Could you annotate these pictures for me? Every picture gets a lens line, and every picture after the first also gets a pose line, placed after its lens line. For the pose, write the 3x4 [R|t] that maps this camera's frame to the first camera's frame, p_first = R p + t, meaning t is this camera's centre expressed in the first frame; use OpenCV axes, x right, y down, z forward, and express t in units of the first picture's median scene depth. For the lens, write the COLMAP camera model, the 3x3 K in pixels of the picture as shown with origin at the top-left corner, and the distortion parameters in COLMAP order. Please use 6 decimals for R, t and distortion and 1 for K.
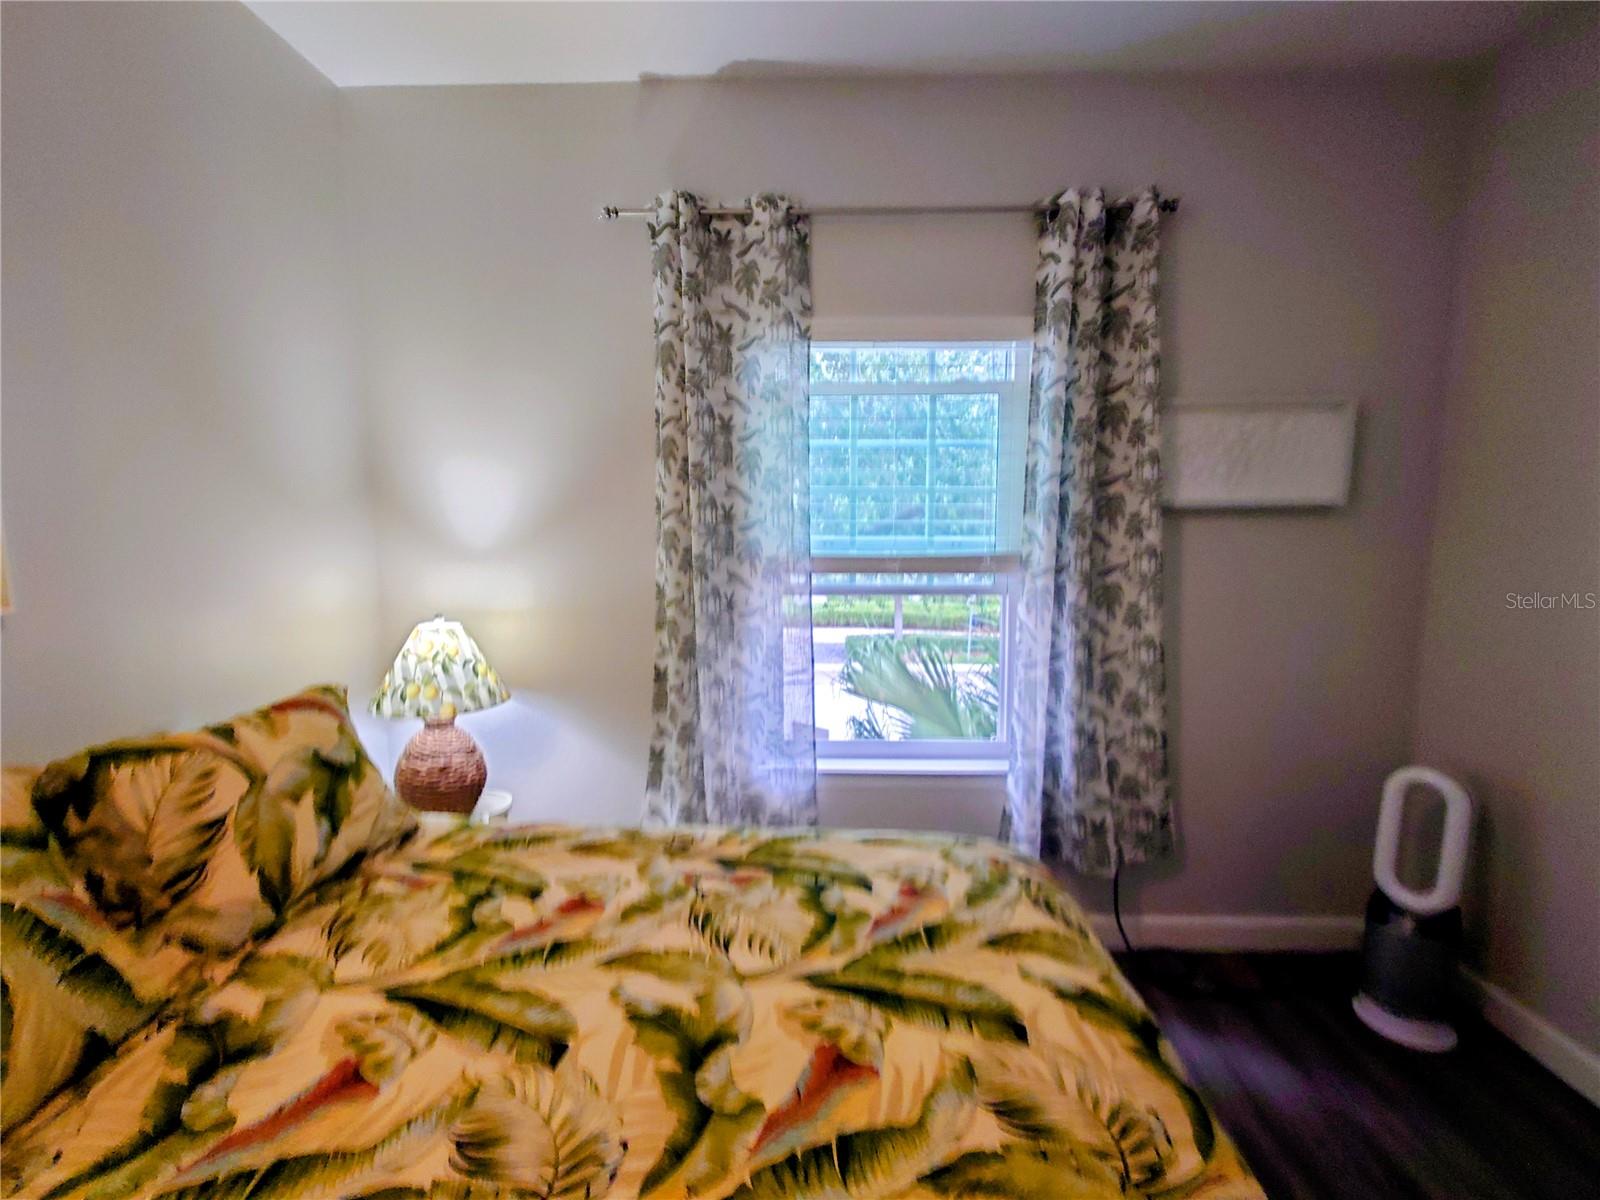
lens RADIAL K [[726.3, 0, 801.1], [0, 726.3, 595.8], [0, 0, 1]] dist [-0.000214, -0.000890]
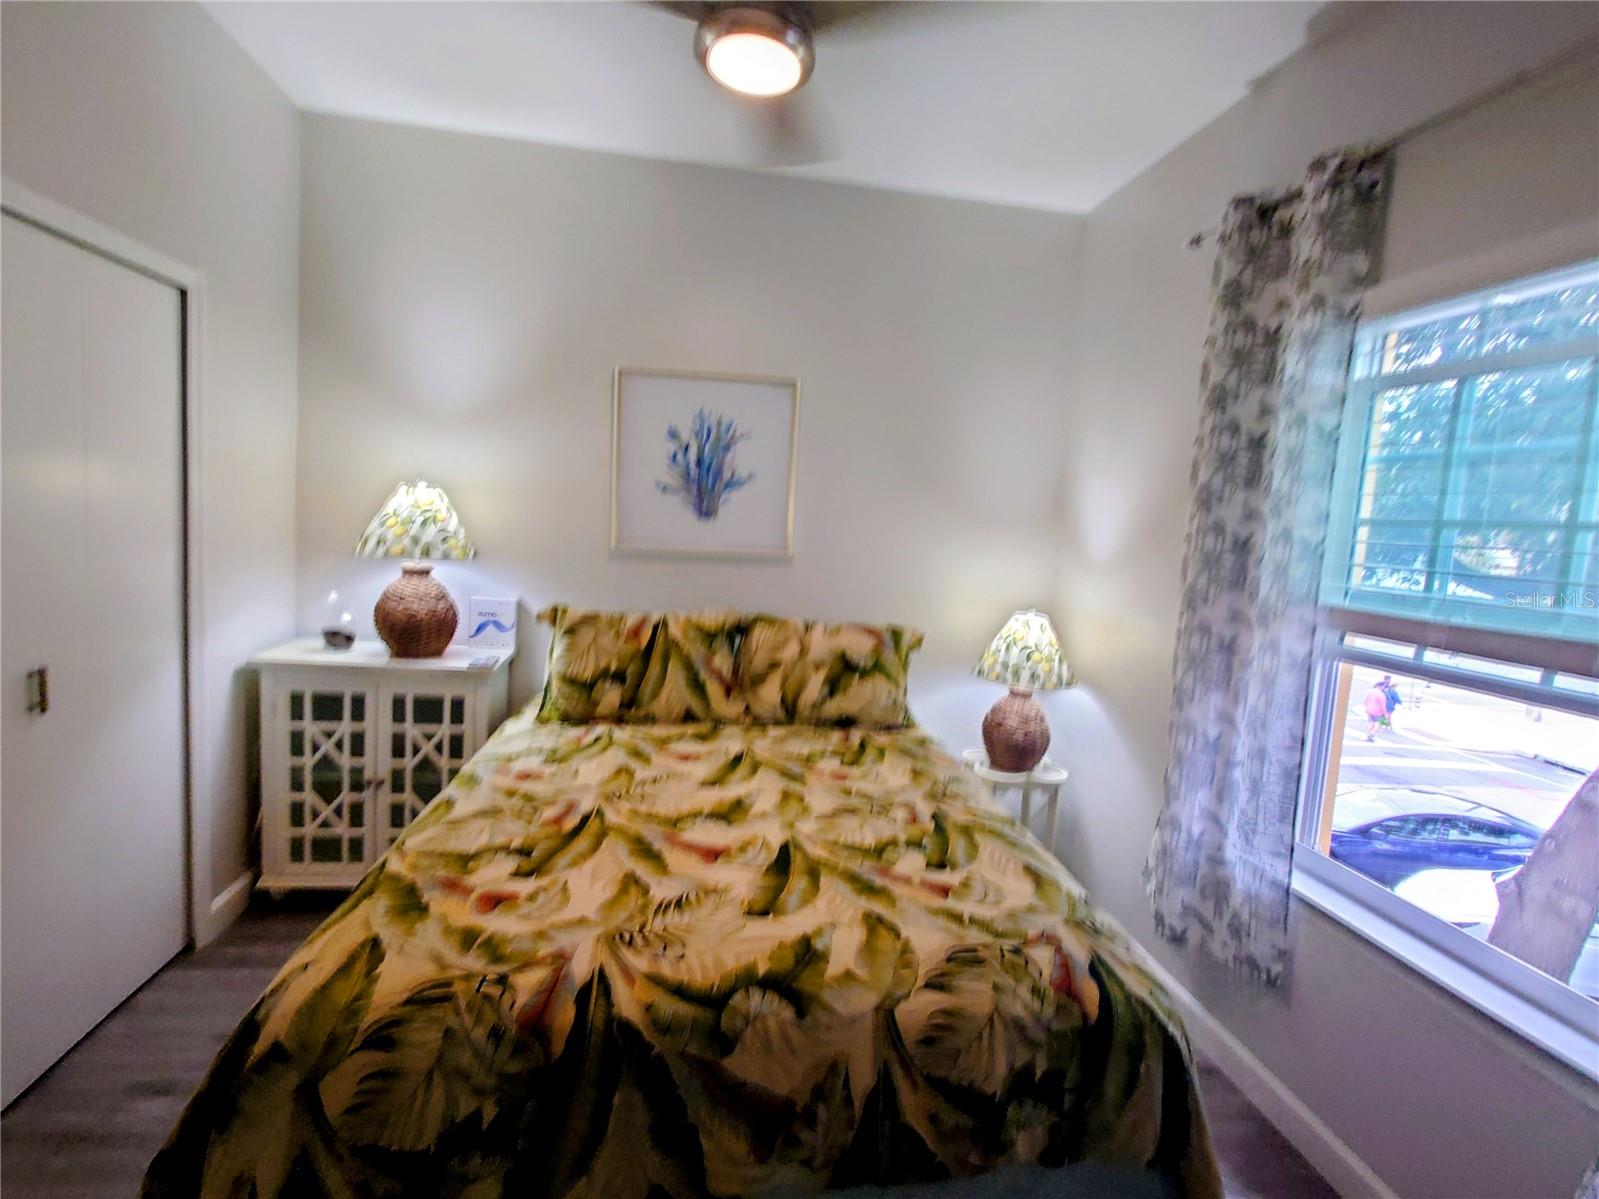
lens RADIAL K [[772.9, 0, 799.5], [0, 772.9, 599.5], [0, 0, 1]] dist [-0.003795, -0.000543]
pose [[0.182290, 0.118303, -0.976102, 0.751552], [-0.182629, 0.979534, 0.084612, -0.032177], [0.966135, 0.162840, 0.200165, 0.341418]]
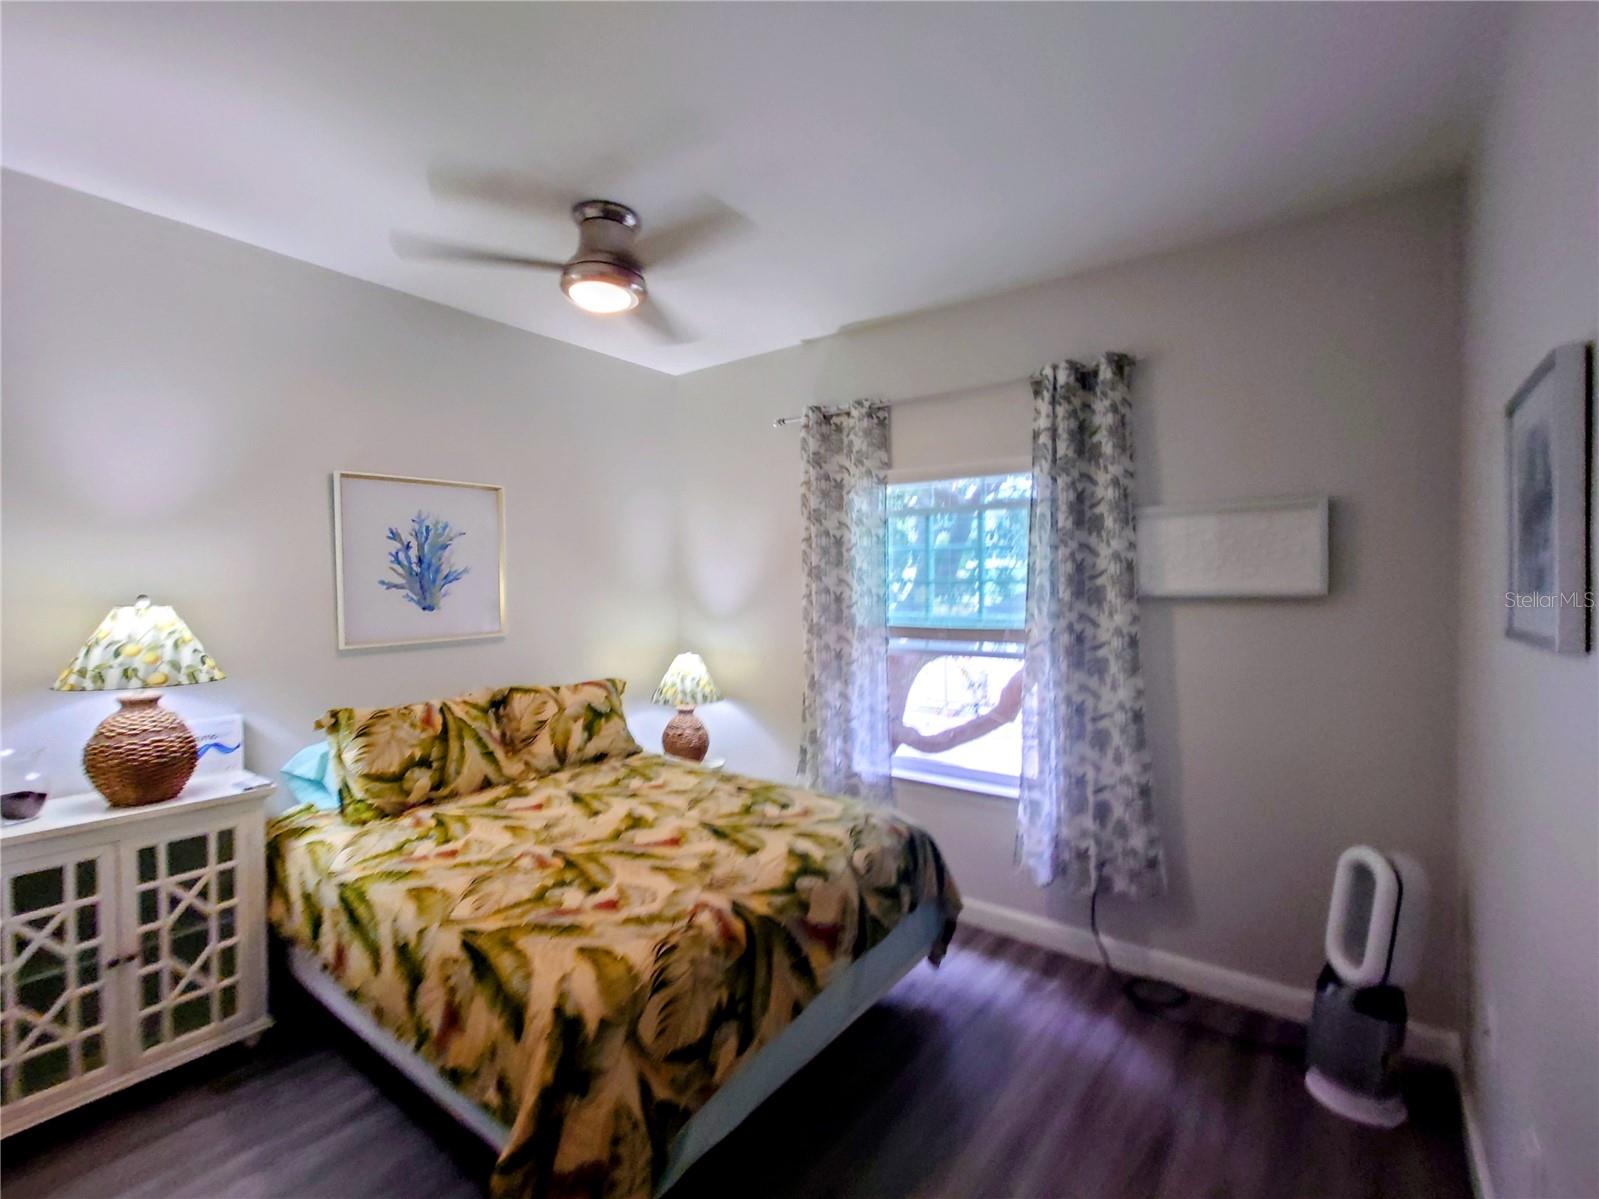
lens RADIAL K [[716.8, 0, 804.2], [0, 716.8, 597.6], [0, 0, 1]] dist [-0.000900, -0.000087]
pose [[0.823818, 0.010419, -0.566758, 0.753969], [-0.065455, 0.994892, -0.076854, 0.011176], [0.563062, 0.100411, 0.820292, -0.317236]]
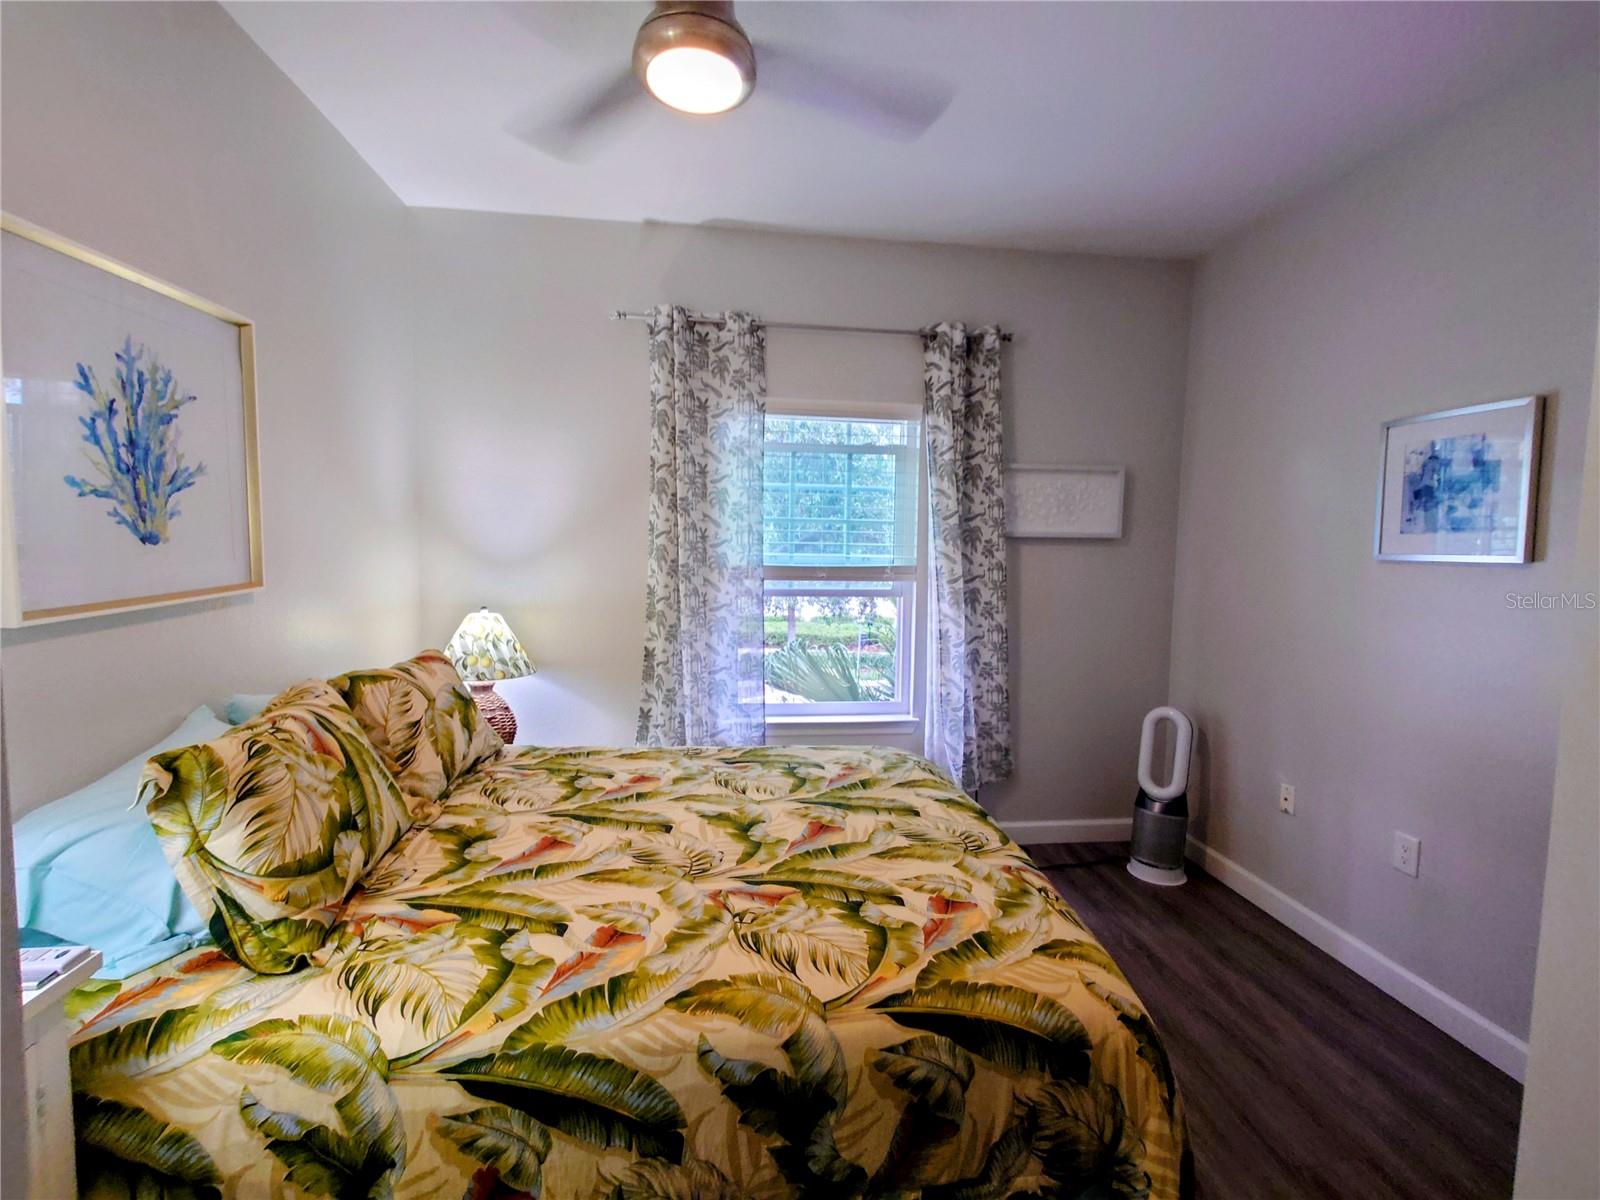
lens RADIAL K [[718.2, 0, 801.3], [0, 718.2, 587.2], [0, 0, 1]] dist [0.013391, 0.000045]
pose [[0.988632, 0.007618, 0.150163, -0.128358], [-0.000238, 0.998793, -0.049108, 0.055592], [-0.150356, 0.048514, 0.987441, -0.380483]]
